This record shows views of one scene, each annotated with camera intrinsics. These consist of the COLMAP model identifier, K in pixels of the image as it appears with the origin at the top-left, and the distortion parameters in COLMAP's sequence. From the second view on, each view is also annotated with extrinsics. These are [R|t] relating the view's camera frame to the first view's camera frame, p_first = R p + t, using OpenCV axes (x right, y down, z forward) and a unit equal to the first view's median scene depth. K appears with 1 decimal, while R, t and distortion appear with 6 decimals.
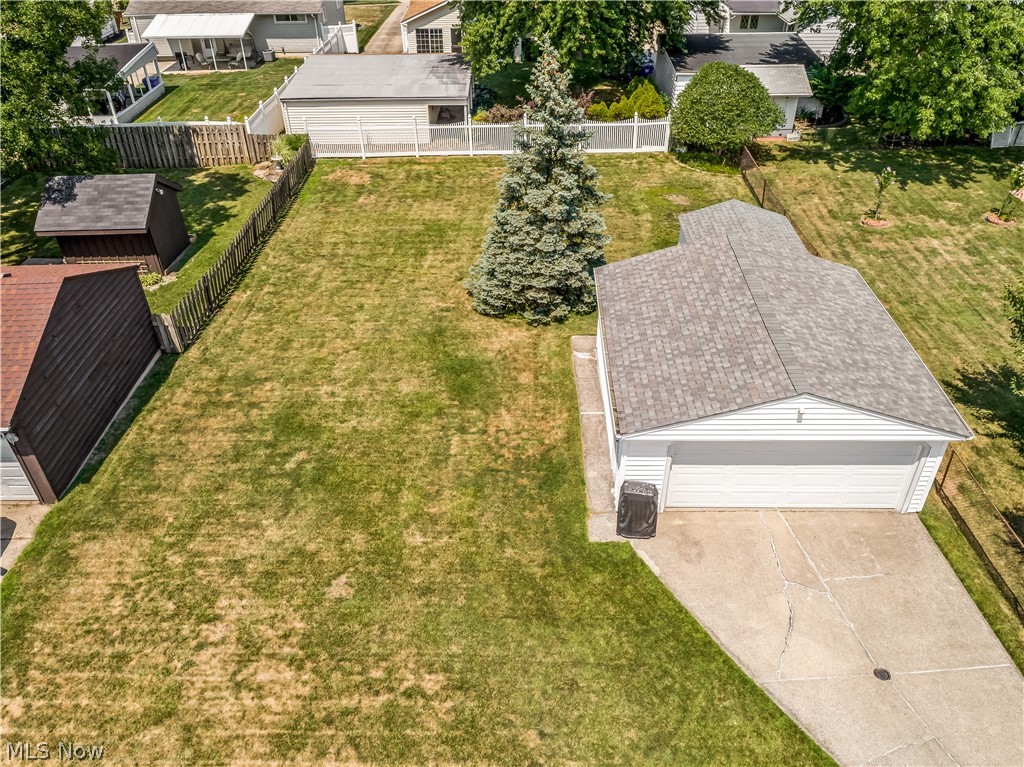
lens RADIAL K [[773.9, 0, 512.0], [0, 773.9, 383.5], [0, 0, 1]] dist [-0.021682, 0.002377]
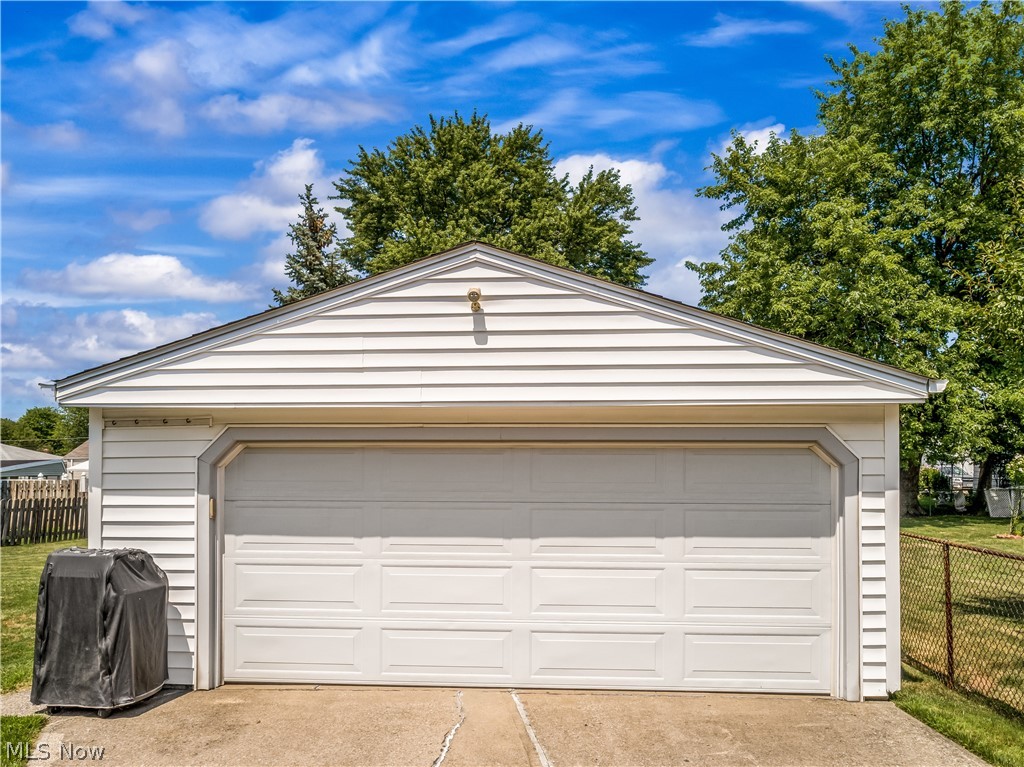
lens RADIAL K [[782.6, 0, 511.3], [0, 782.6, 472.3], [0, 0, 1]] dist [-0.008668, -0.001886]
pose [[0.999127, 0.017437, -0.037953, 0.349687], [-0.036241, 0.813626, -0.580258, 0.291648], [0.020762, 0.581127, 0.813548, 0.616106]]
